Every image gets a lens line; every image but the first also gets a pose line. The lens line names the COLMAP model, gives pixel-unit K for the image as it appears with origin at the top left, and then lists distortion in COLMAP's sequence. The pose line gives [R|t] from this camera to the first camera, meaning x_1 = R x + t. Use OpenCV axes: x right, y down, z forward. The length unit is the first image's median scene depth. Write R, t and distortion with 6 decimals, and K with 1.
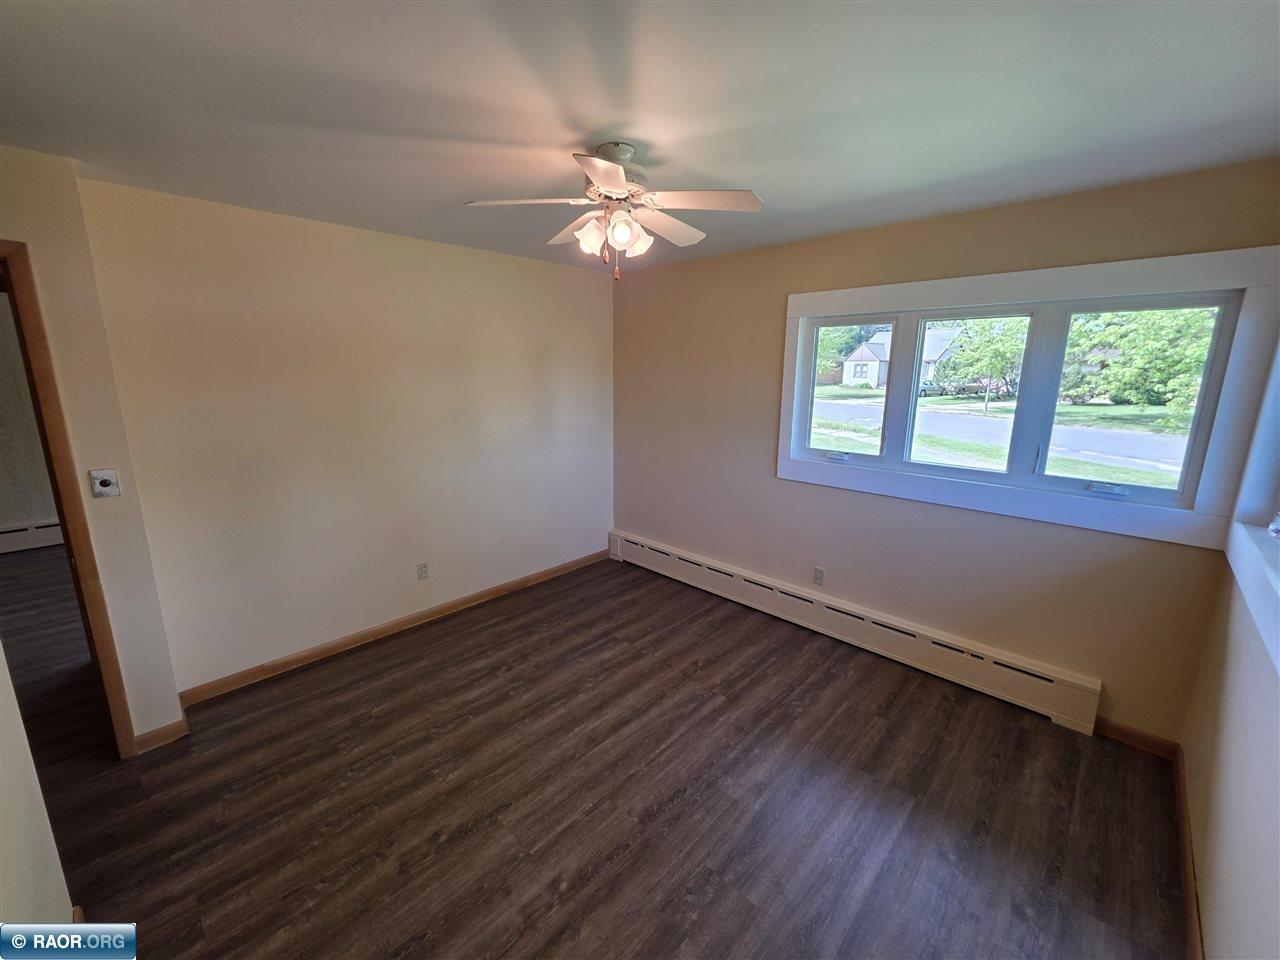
lens RADIAL K [[511.9, 0, 638.8], [0, 511.9, 486.2], [0, 0, 1]] dist [0.000878, -0.000126]
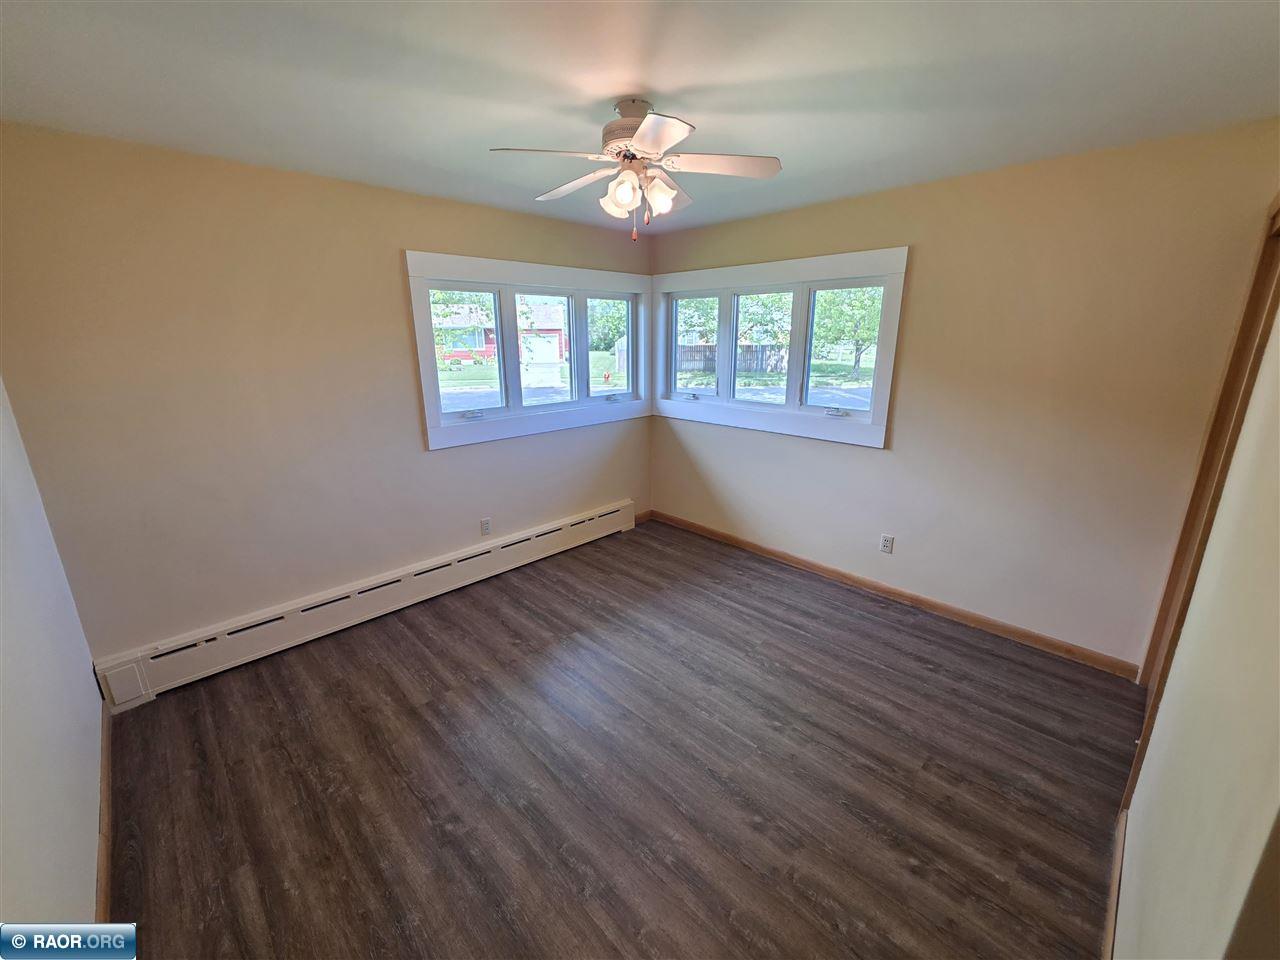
lens RADIAL K [[511.9, 0, 638.7], [0, 511.9, 482.6], [0, 0, 1]] dist [0.000878, -0.000126]
pose [[0.027293, -0.280988, 0.959323, -0.826560], [0.232885, 0.935061, 0.267256, -0.159223], [-0.972121, 0.216118, 0.090959, 0.720501]]
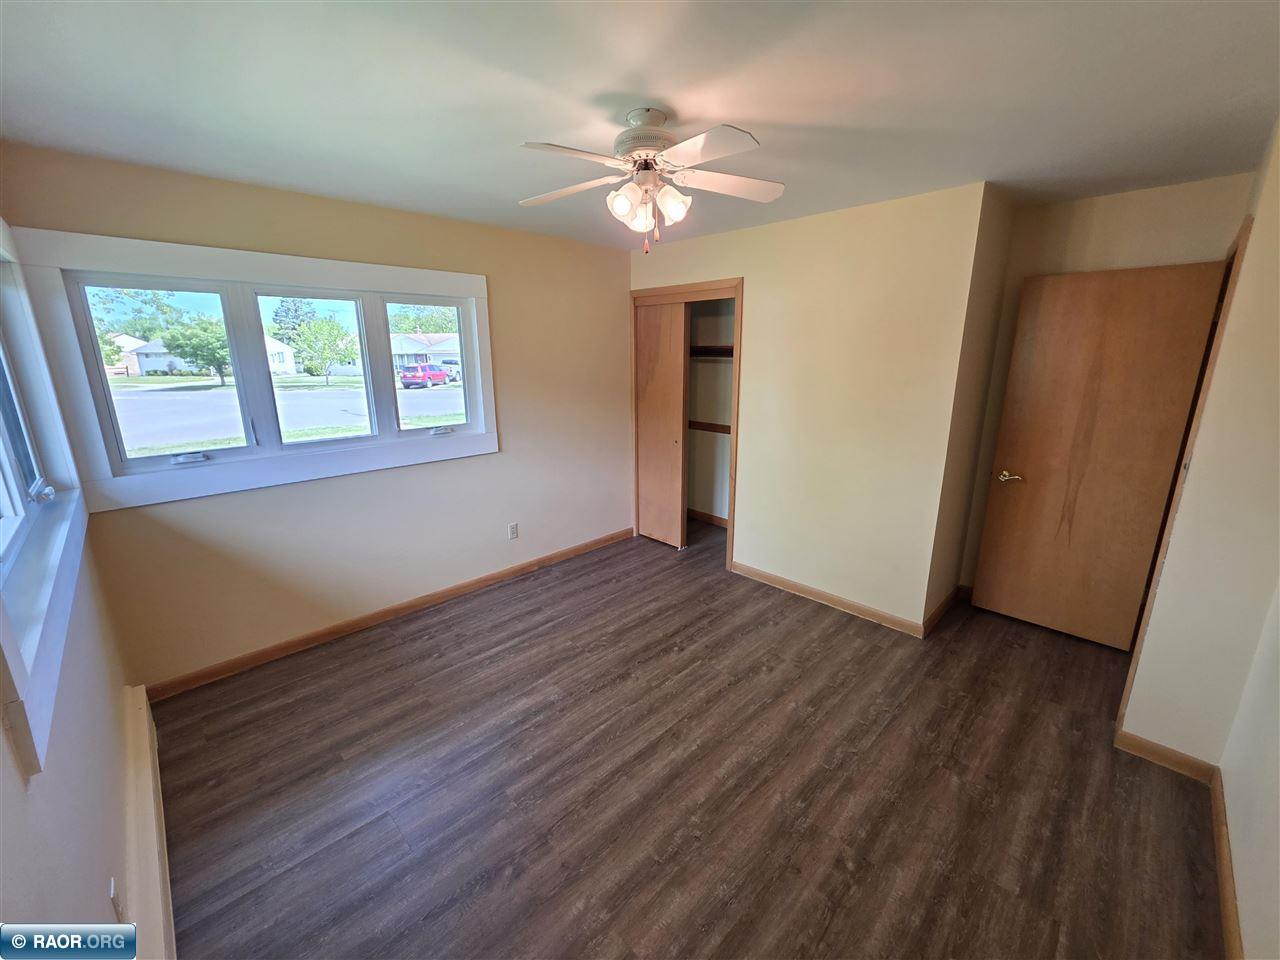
lens RADIAL K [[511.9, 0, 637.4], [0, 511.9, 487.6], [0, 0, 1]] dist [0.000878, -0.000126]
pose [[-0.999629, -0.005946, 0.026589, -0.039767], [0.007356, 0.880760, 0.473506, -0.337701], [-0.026234, 0.473526, -0.880389, 1.491090]]
